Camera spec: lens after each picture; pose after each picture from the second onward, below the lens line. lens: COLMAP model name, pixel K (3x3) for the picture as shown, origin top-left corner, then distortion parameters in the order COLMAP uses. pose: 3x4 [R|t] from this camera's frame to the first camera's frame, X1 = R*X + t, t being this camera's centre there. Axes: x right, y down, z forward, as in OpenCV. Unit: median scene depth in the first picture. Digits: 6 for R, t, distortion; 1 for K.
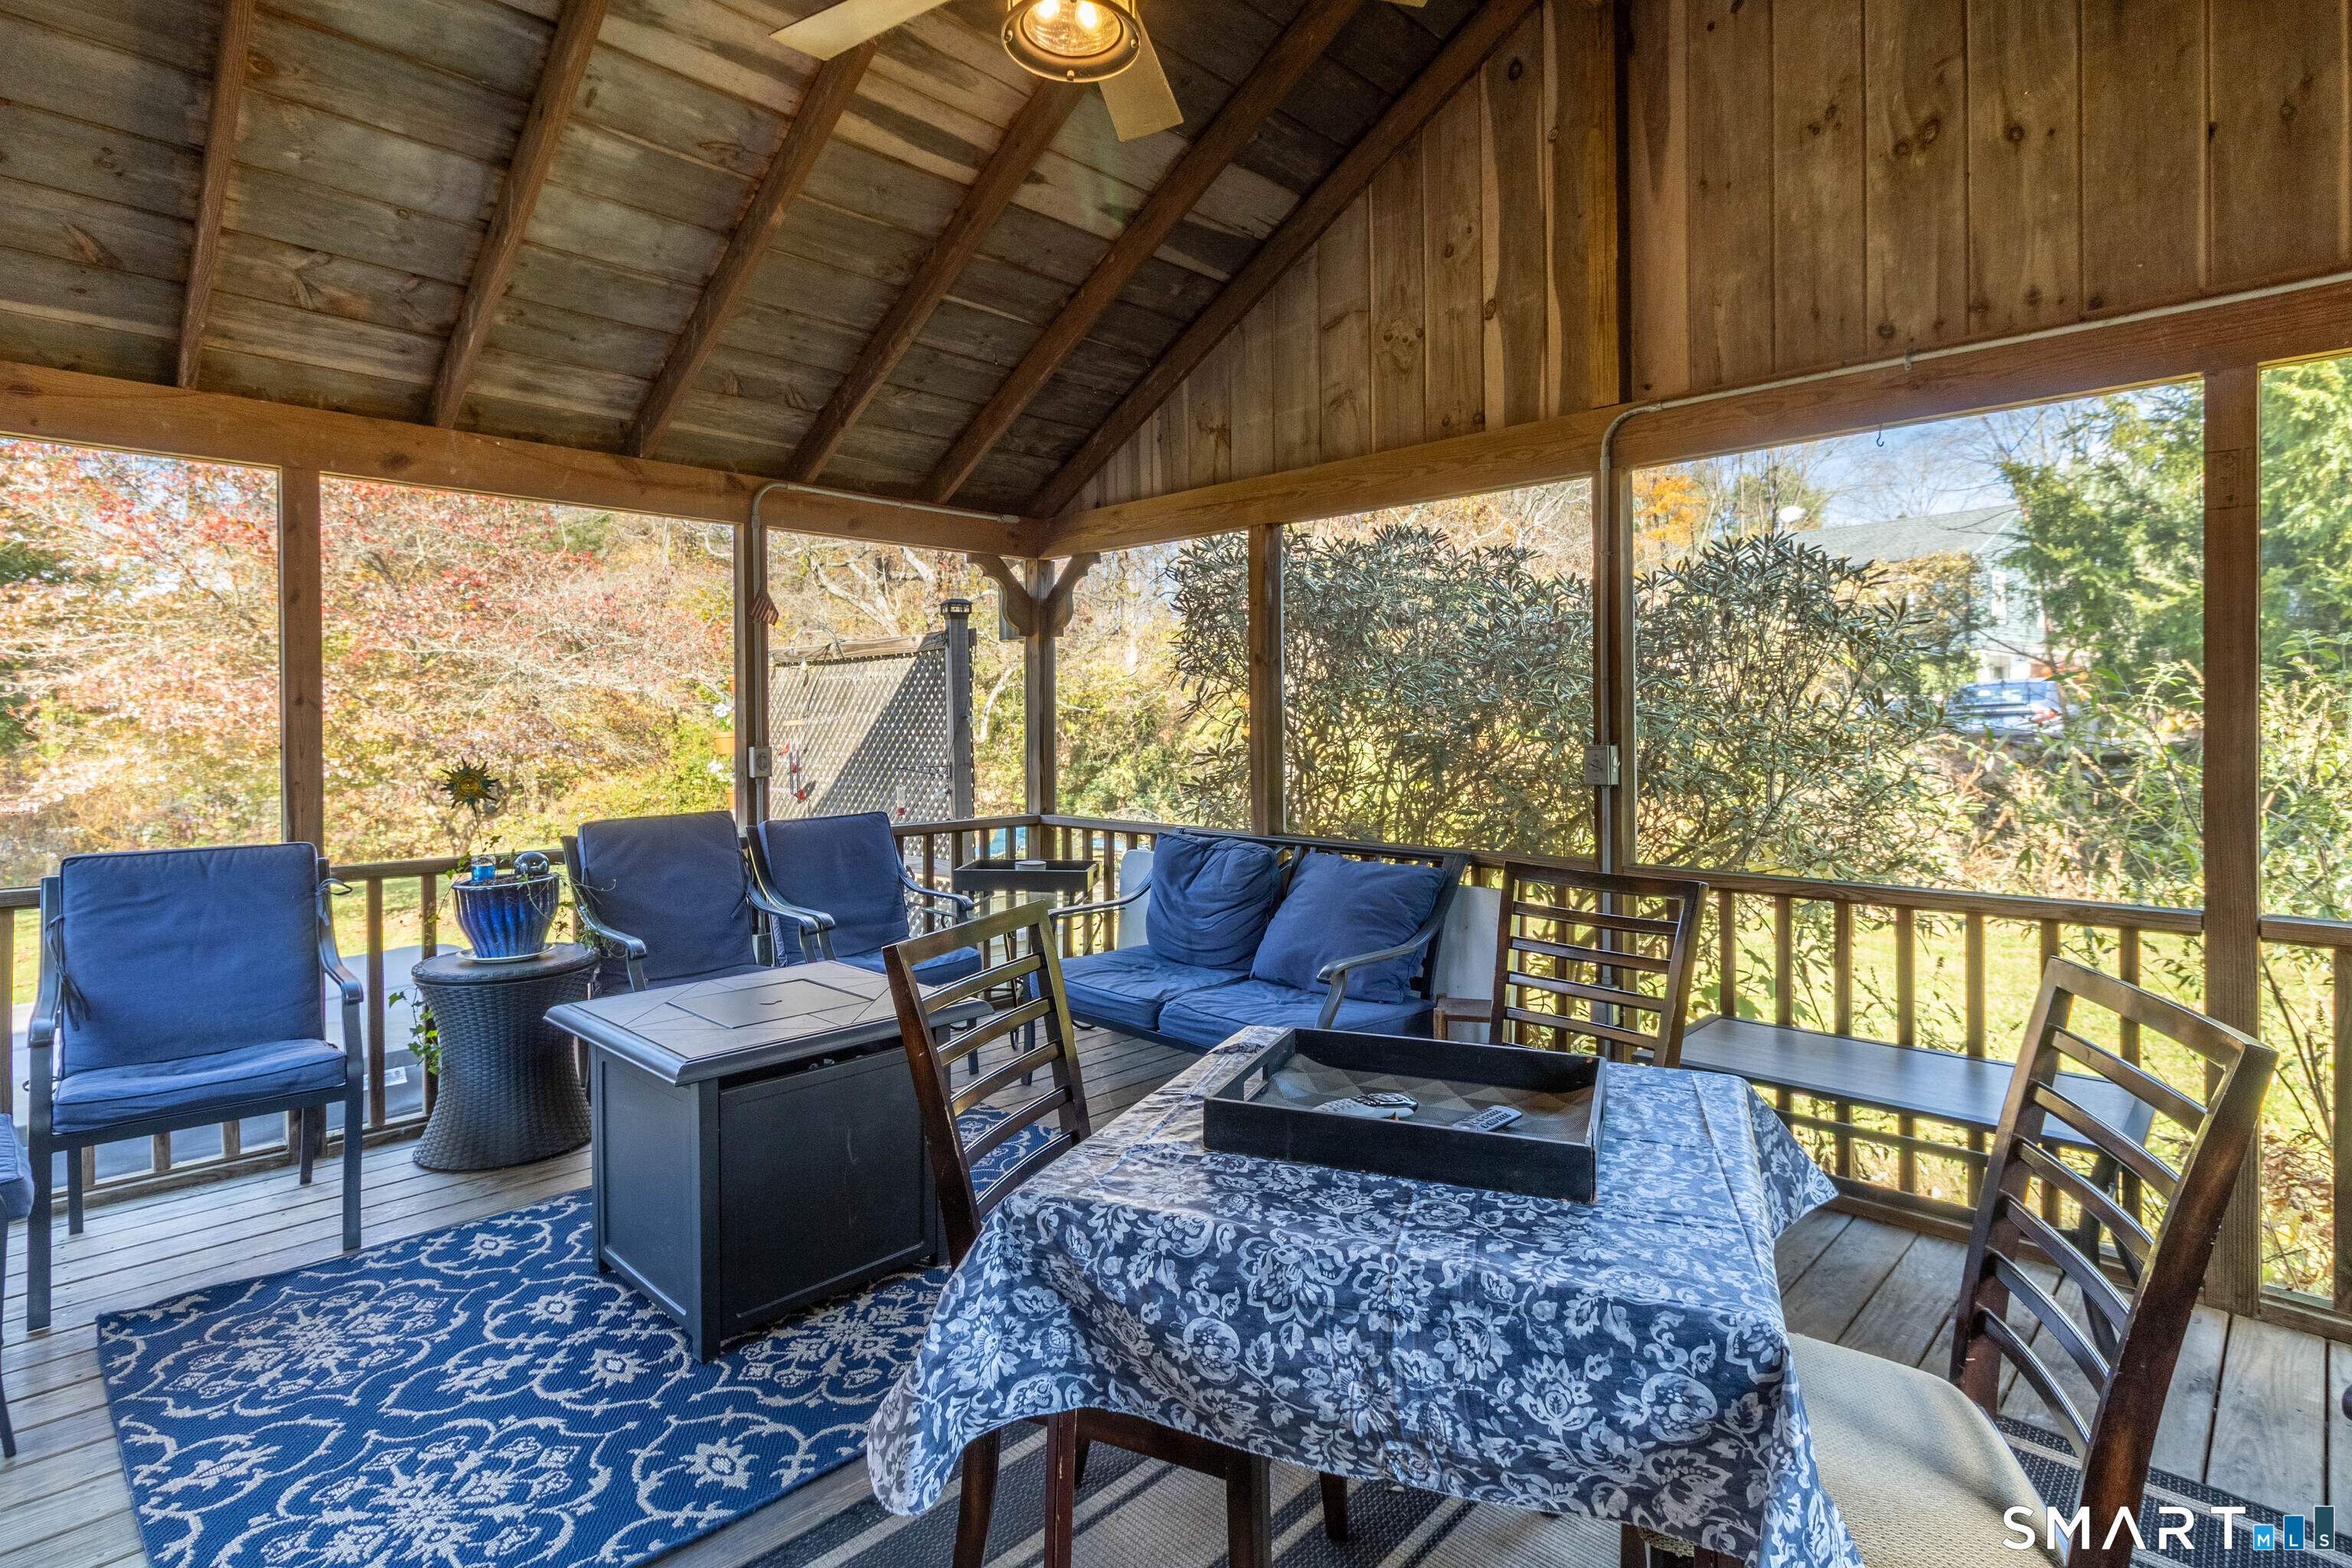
lens RADIAL K [[1170.0, 0, 1229.7], [0, 1170.0, 739.1], [0, 0, 1]] dist [0.002437, 0.000934]
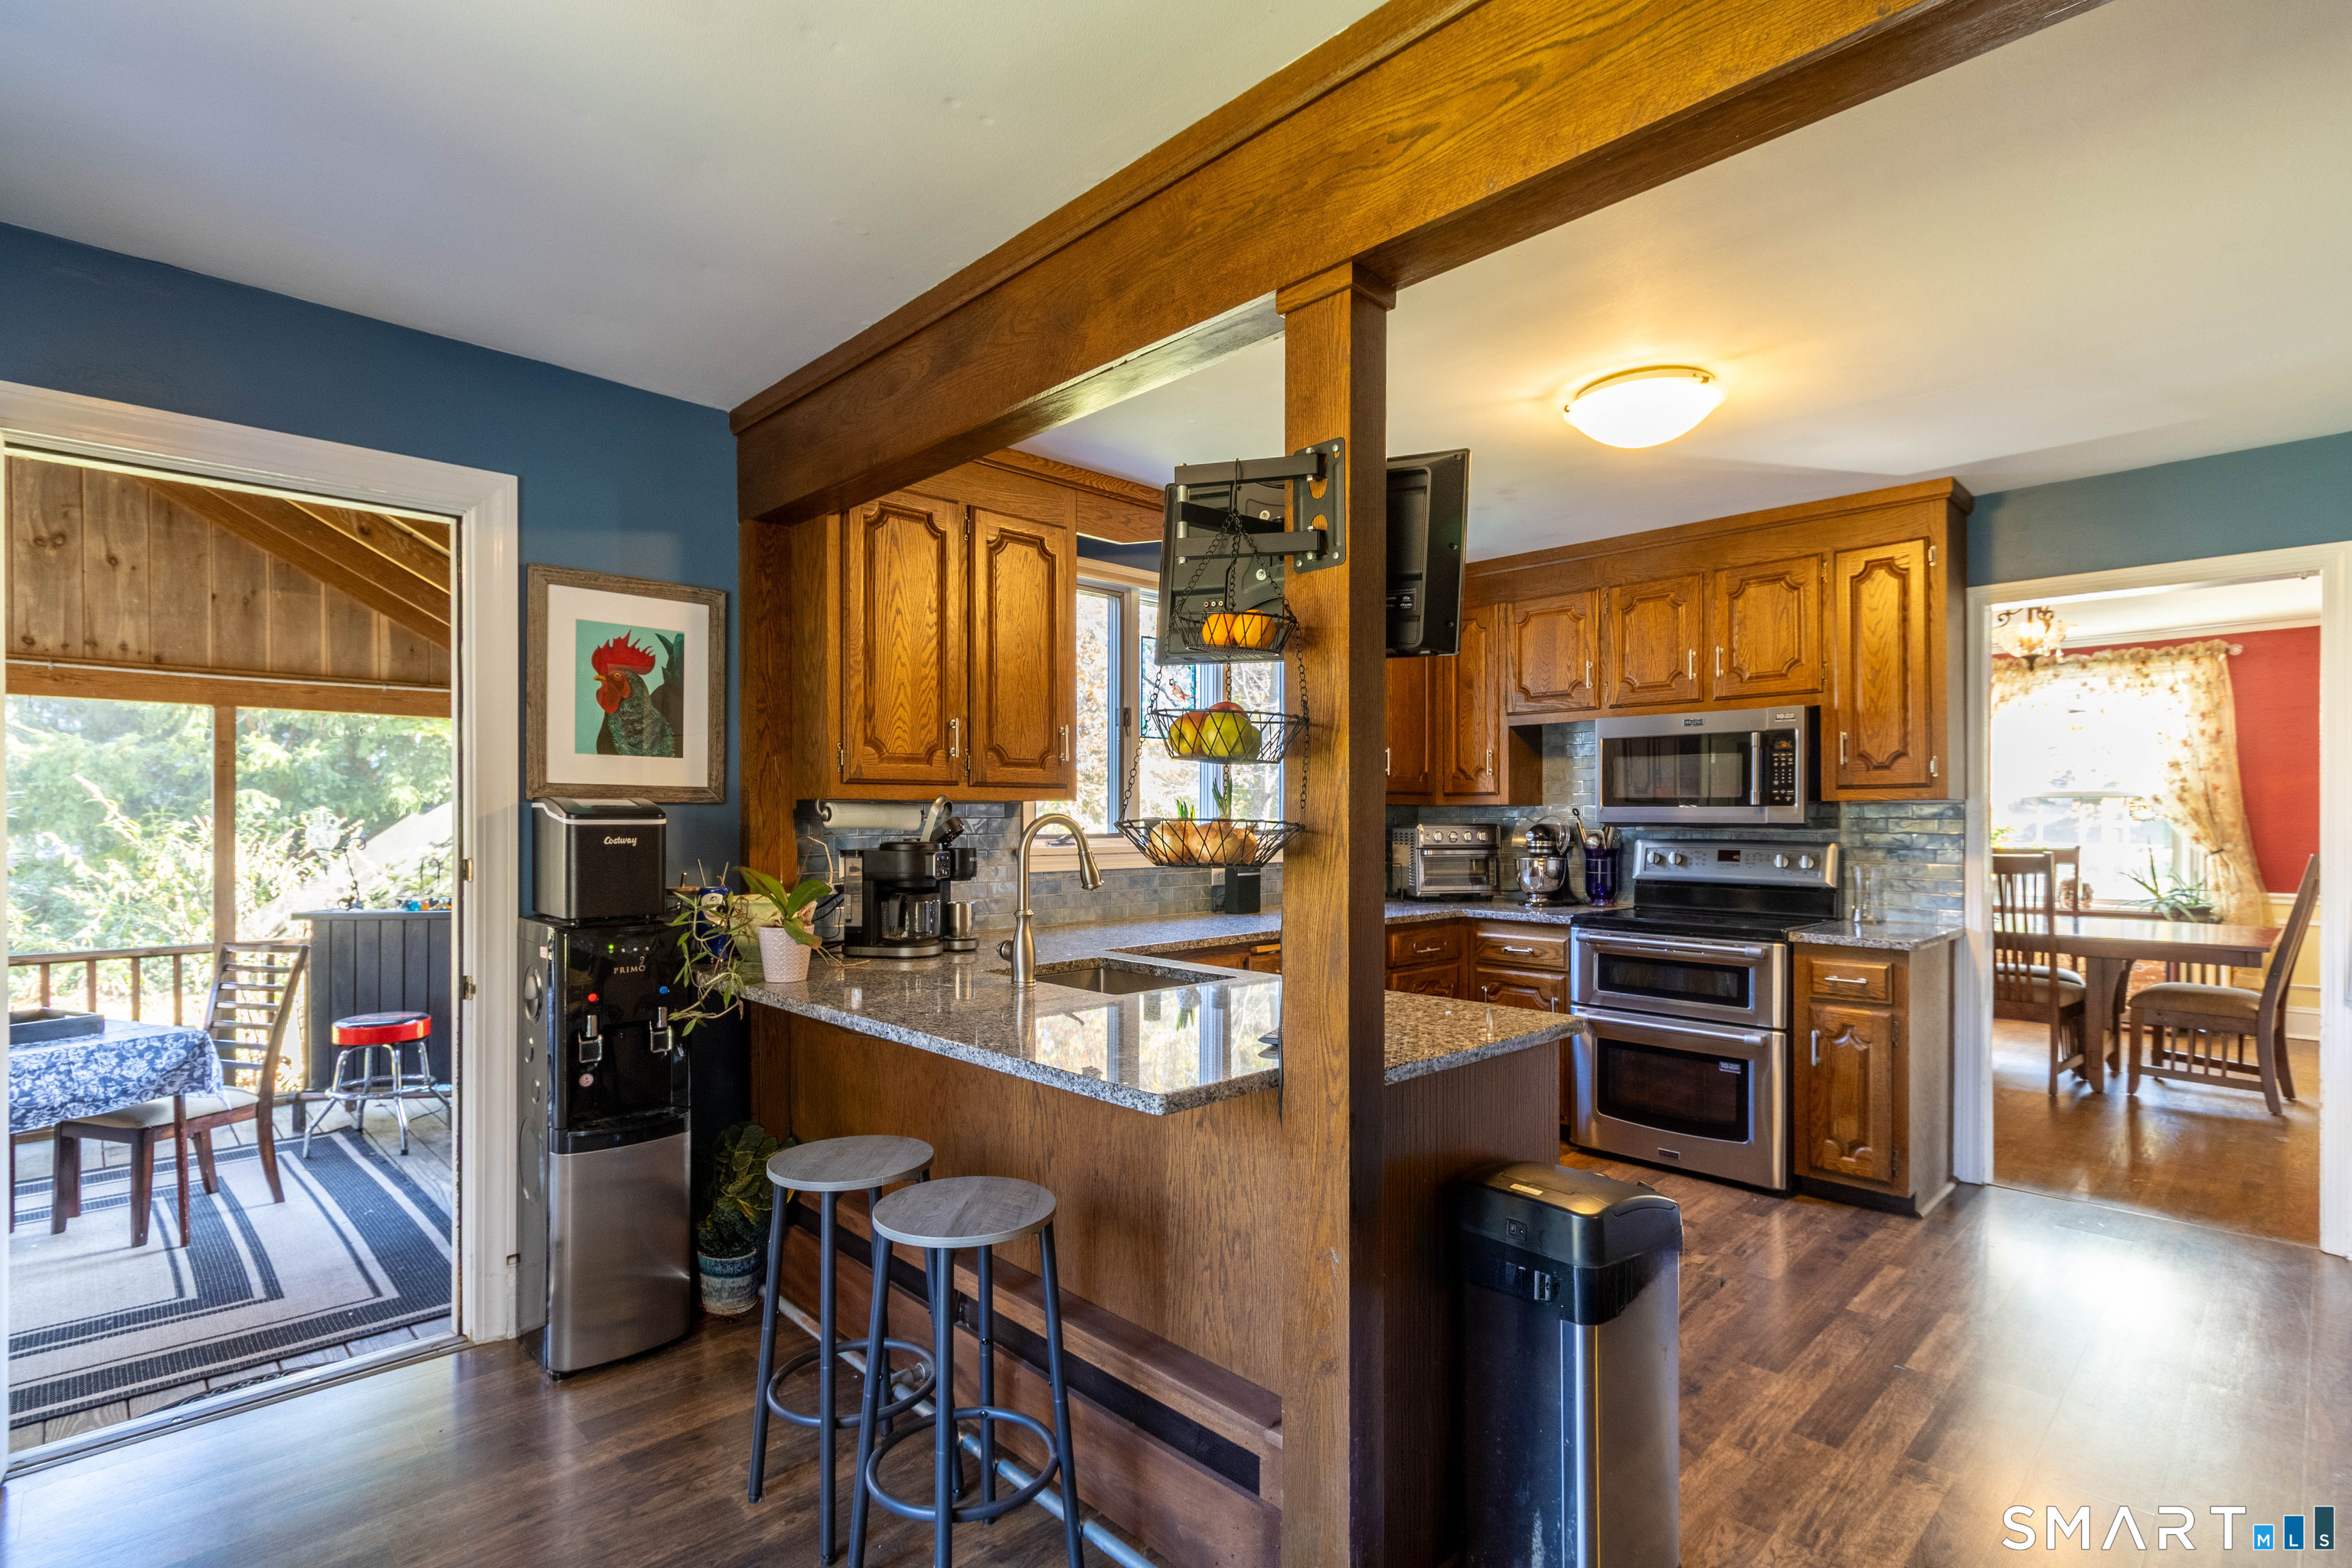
lens RADIAL K [[1109.3, 0, 1198.2], [0, 1109.3, 822.5], [0, 0, 1]] dist [-0.000653, 0.000217]
pose [[0.029479, 0.009863, 0.999517, -1.108705], [0.000924, 0.999951, -0.009895, -0.053652], [-0.999565, 0.001215, 0.029469, -0.859169]]
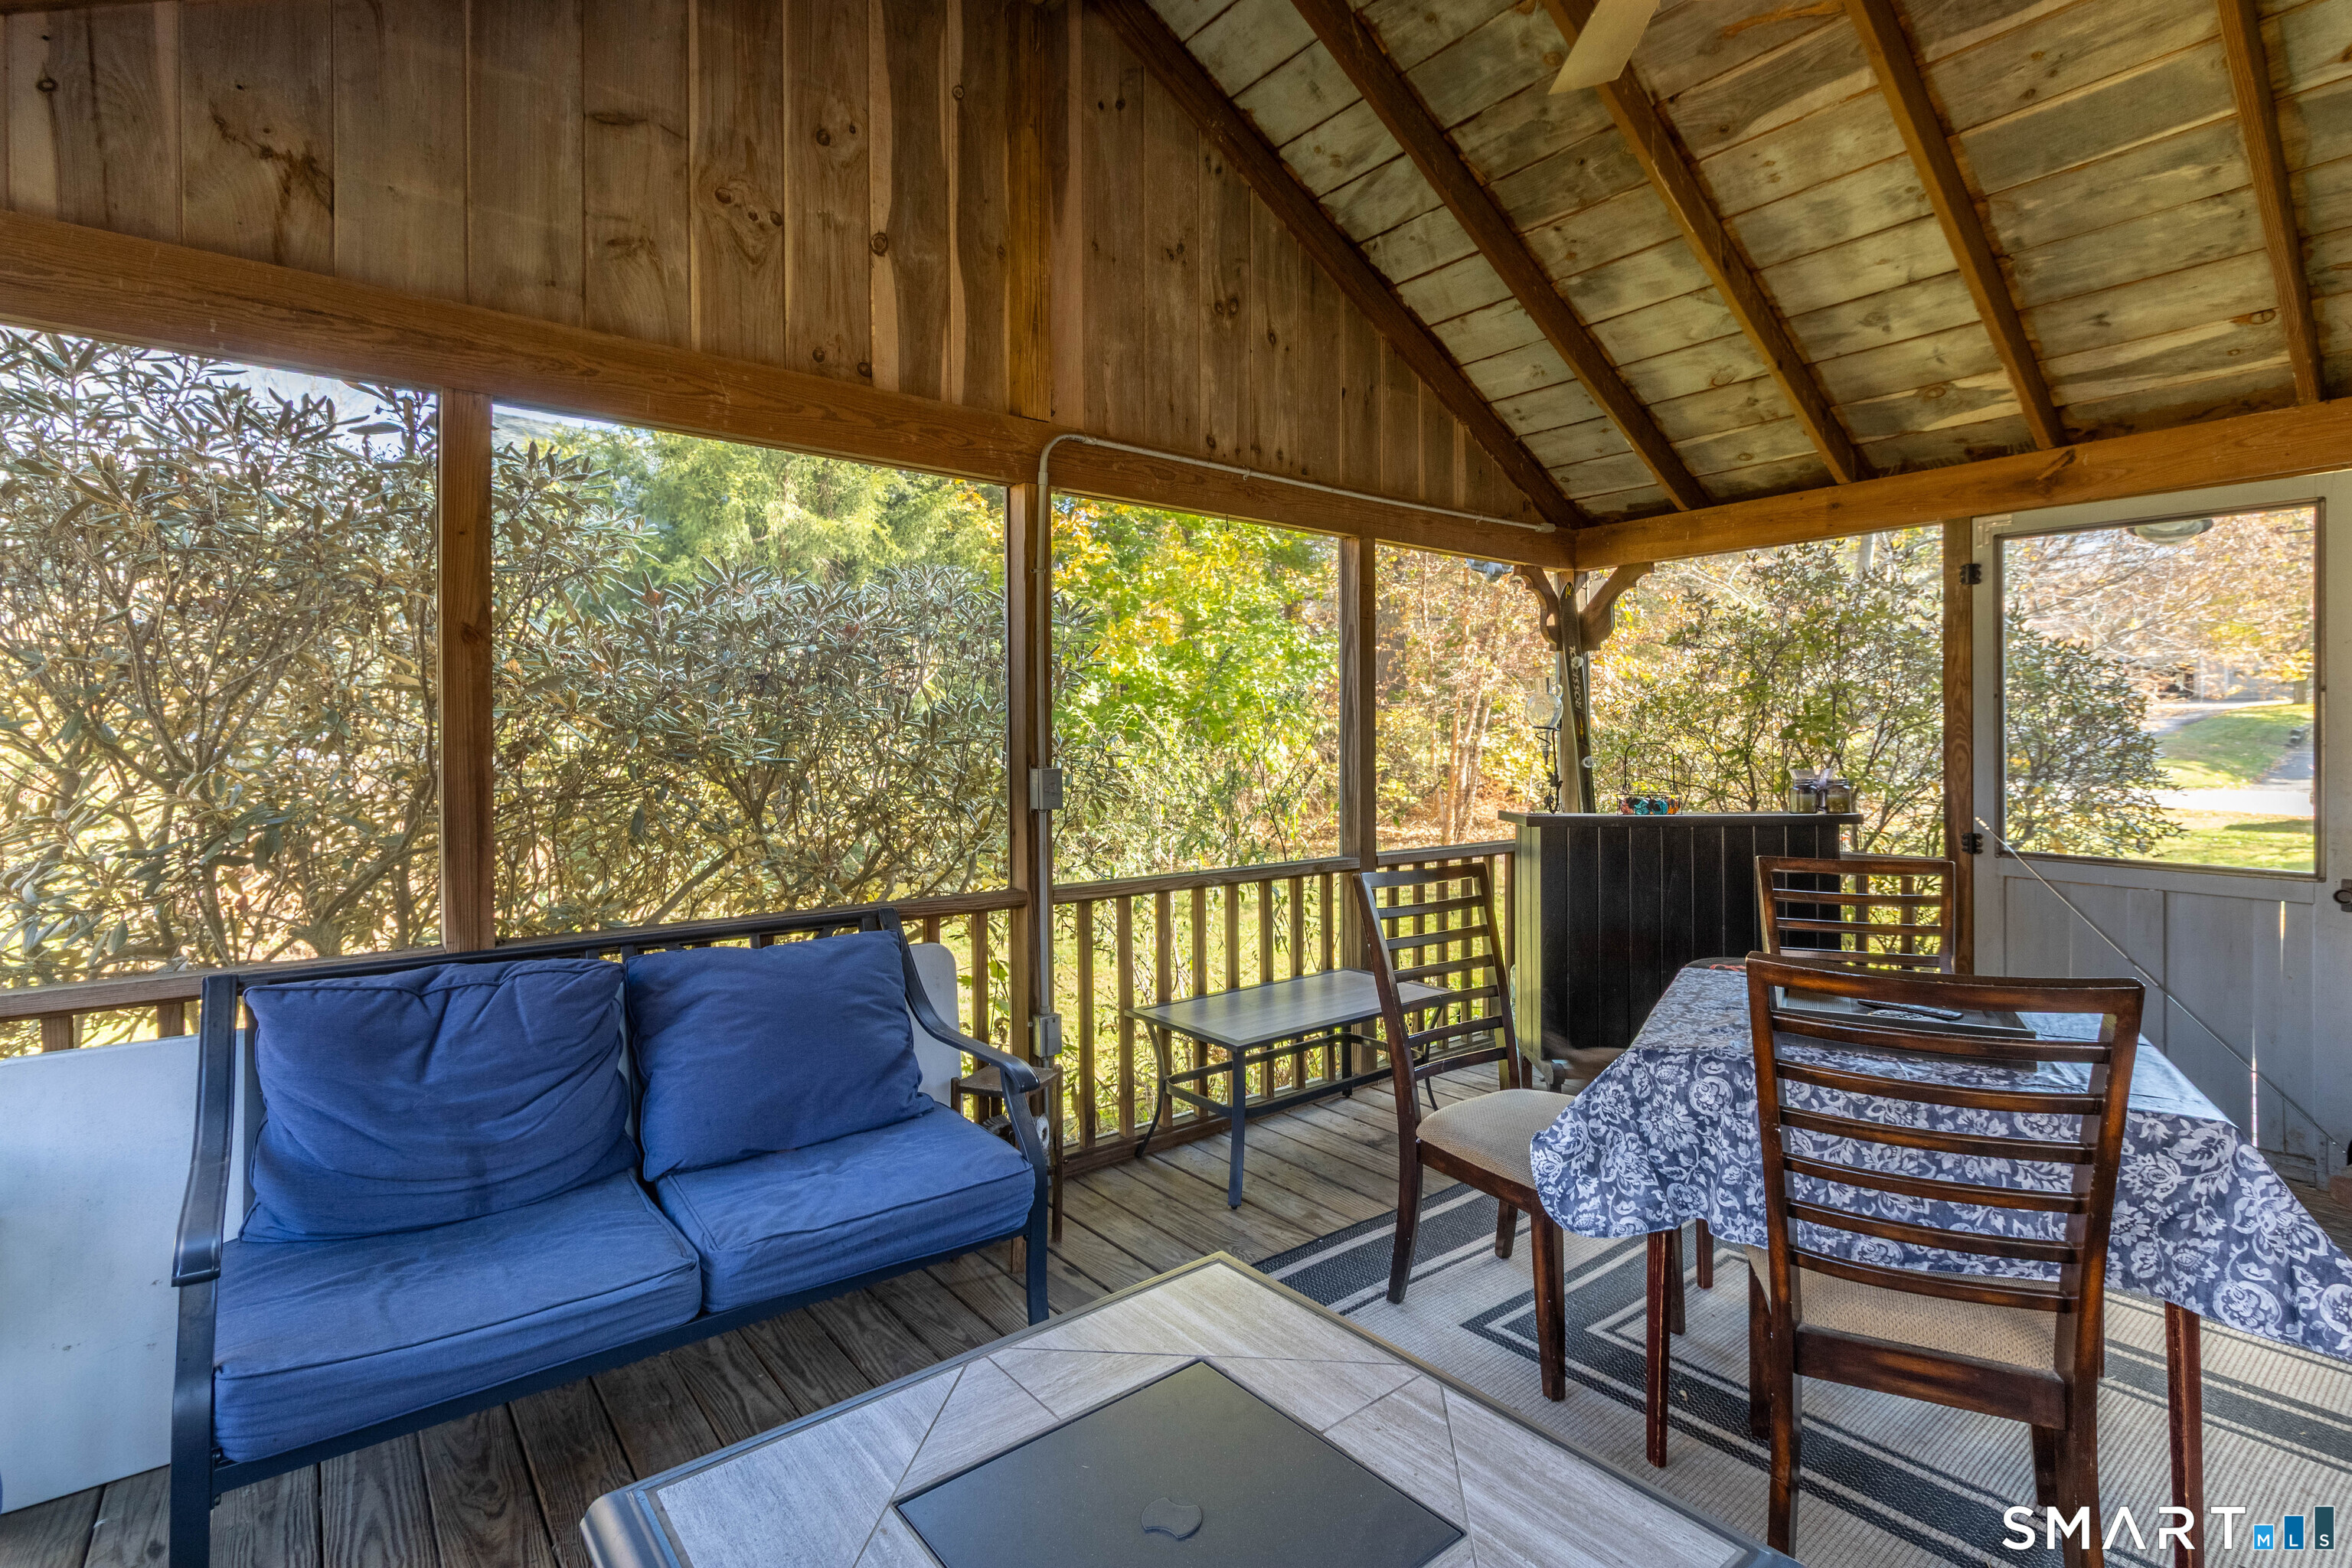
lens RADIAL K [[1092.0, 0, 1224.5], [0, 1092.0, 754.3], [0, 0, 1]] dist [0.003379, -0.000205]
pose [[0.144168, 0.000034, 0.989553, -0.652269], [0.020152, 0.999793, -0.002971, -0.000965], [-0.989348, 0.020370, 0.144138, 0.850947]]
